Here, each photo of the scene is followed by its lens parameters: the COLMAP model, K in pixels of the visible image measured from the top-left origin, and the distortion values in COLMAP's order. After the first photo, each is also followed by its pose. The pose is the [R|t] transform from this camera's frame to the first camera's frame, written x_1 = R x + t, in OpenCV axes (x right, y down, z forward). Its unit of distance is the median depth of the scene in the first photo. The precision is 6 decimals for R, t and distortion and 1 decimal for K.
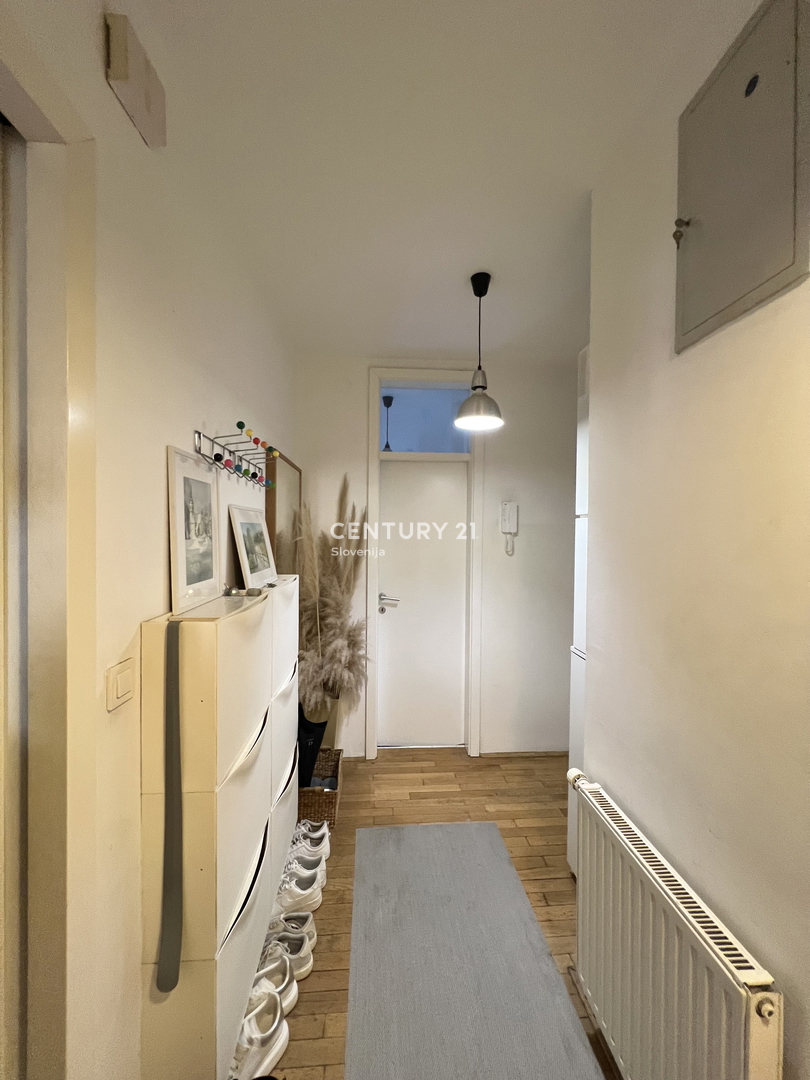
lens RADIAL K [[432.0, 0, 405.0], [0, 432.0, 540.0], [0, 0, 1]] dist [-0.002168, 0.000680]
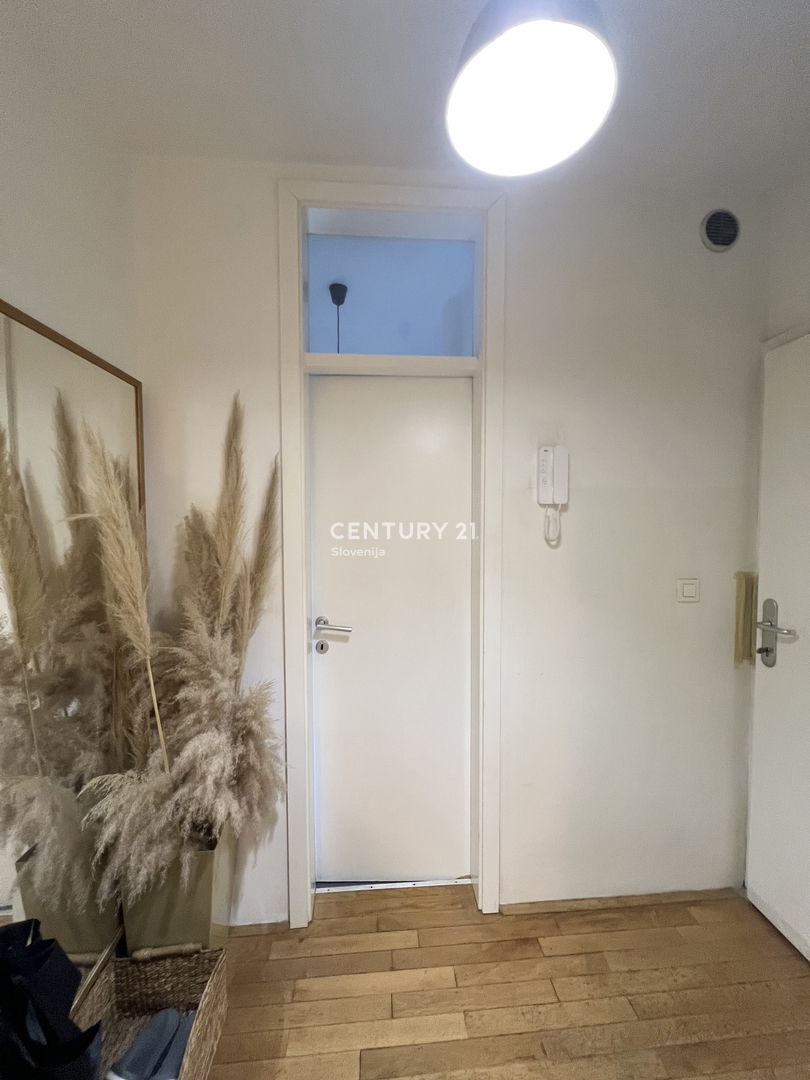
lens RADIAL K [[432.0, 0, 405.0], [0, 432.0, 540.0], [0, 0, 1]] dist [-0.002168, 0.000680]
pose [[0.999881, -0.013964, 0.006583, 0.058161], [0.013743, 0.999381, 0.032395, 0.007124], [-0.007031, -0.032300, 0.999453, 0.489064]]
